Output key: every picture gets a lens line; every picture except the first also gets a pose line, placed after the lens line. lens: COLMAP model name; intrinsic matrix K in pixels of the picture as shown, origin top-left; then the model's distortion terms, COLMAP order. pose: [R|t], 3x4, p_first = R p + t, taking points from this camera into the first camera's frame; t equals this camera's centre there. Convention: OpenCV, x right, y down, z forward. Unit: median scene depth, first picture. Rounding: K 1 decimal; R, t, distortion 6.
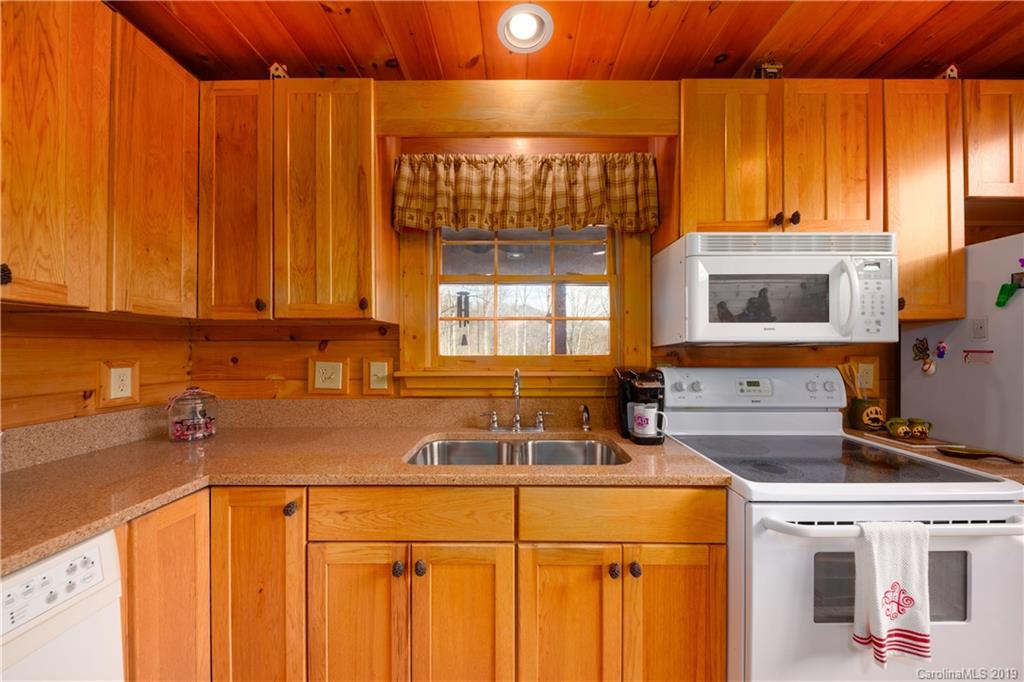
lens RADIAL K [[366.0, 0, 538.2], [0, 366.0, 350.5], [0, 0, 1]] dist [-0.008009, -0.000617]
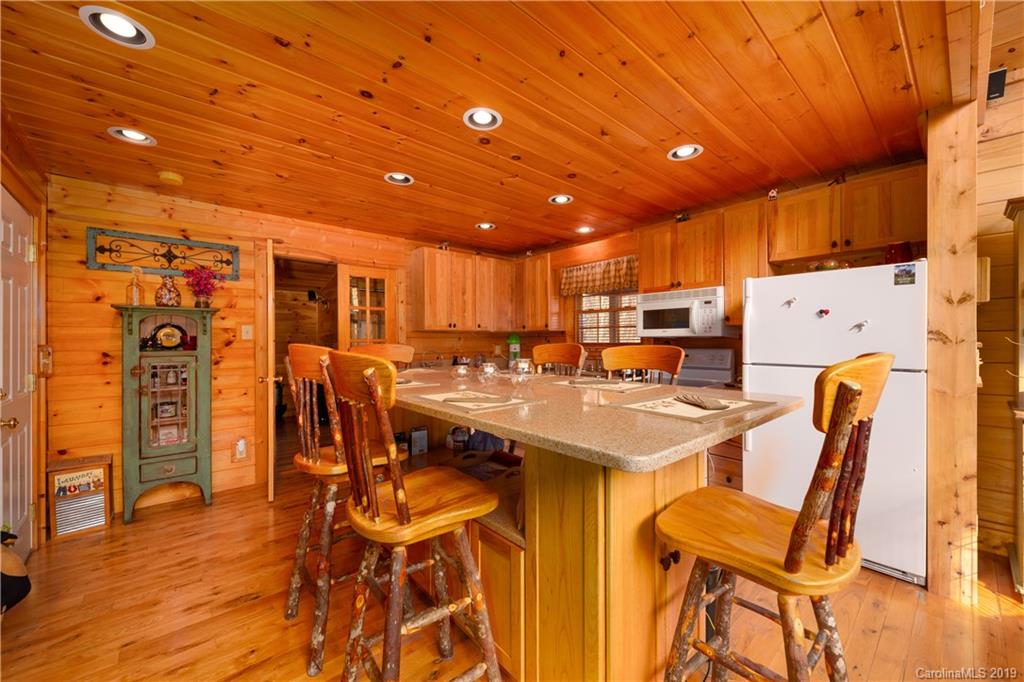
lens RADIAL K [[400.9, 0, 516.6], [0, 400.9, 332.7], [0, 0, 1]] dist [0.007562, -0.004385]
pose [[0.670205, -0.016634, -0.741990, 1.908023], [0.001671, 0.999780, -0.020904, 0.003983], [0.742174, 0.012770, 0.670085, -1.502620]]
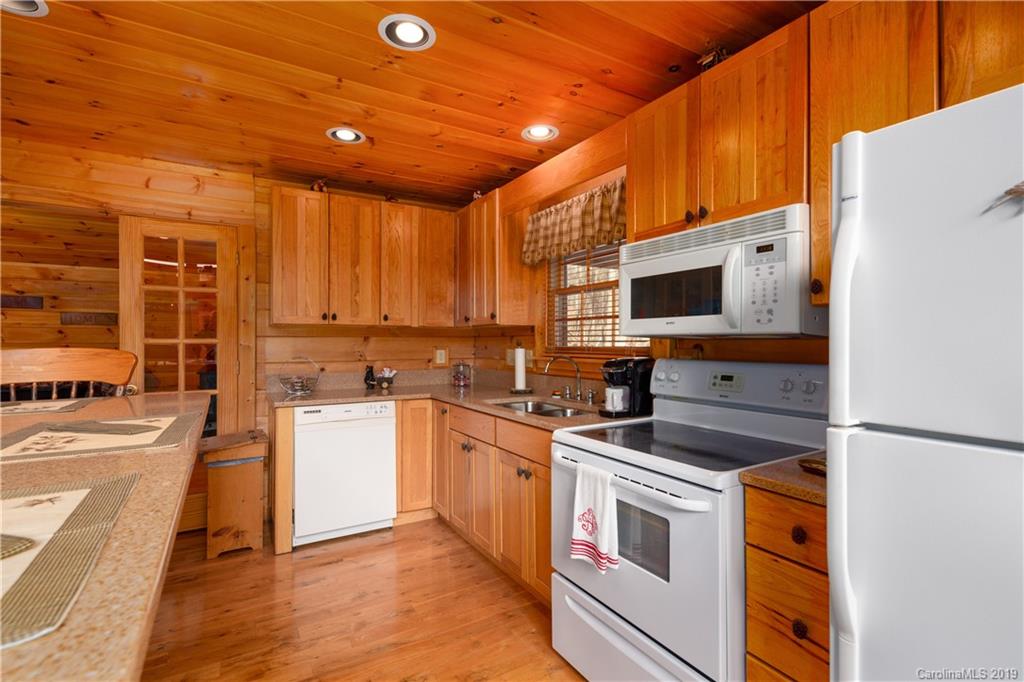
lens RADIAL K [[475.8, 0, 493.1], [0, 475.8, 335.8], [0, 0, 1]] dist [-0.000274, 0.000095]
pose [[0.494143, -0.009311, -0.869331, 1.555718], [-0.001365, 0.999933, -0.011486, -0.003865], [0.869379, 0.006863, 0.494098, -0.157218]]
